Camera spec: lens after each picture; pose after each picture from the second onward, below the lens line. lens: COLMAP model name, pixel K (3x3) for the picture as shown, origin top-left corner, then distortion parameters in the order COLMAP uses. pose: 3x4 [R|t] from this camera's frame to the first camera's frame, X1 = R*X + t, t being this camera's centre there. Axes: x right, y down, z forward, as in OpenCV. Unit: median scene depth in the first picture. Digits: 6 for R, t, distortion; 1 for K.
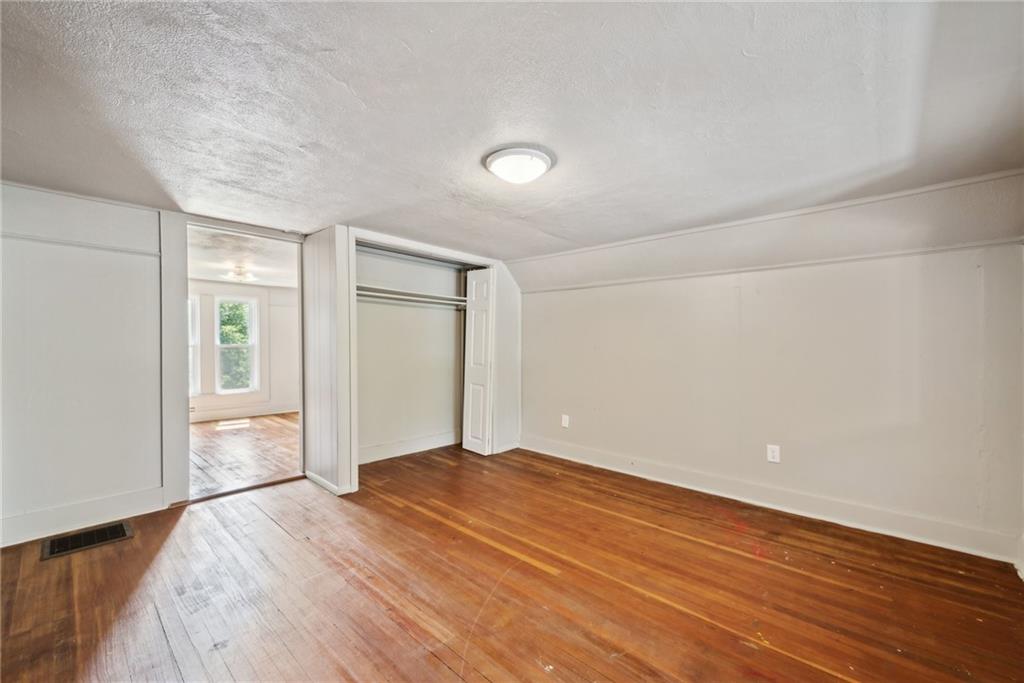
lens RADIAL K [[405.5, 0, 512.0], [0, 405.5, 341.5], [0, 0, 1]] dist [0.001806, 0.000195]
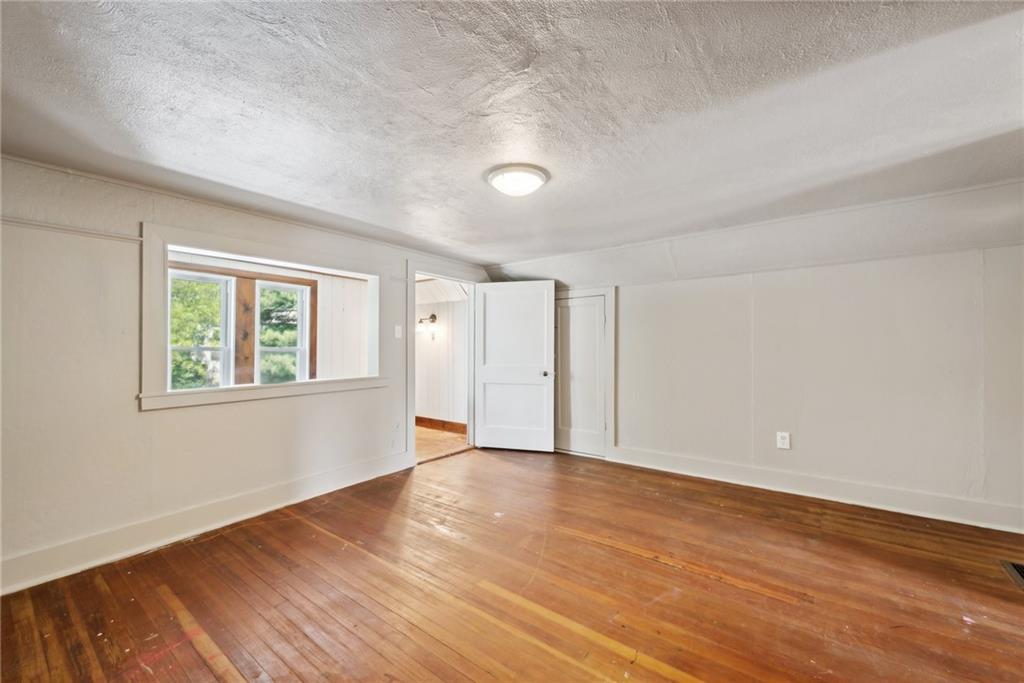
lens RADIAL K [[405.5, 0, 515.3], [0, 405.5, 342.8], [0, 0, 1]] dist [0.001806, 0.000195]
pose [[-0.996313, -0.002226, -0.085767, 0.110808], [-0.000377, 0.999767, -0.021562, 0.032002], [0.085795, -0.021450, -0.996082, 1.950732]]
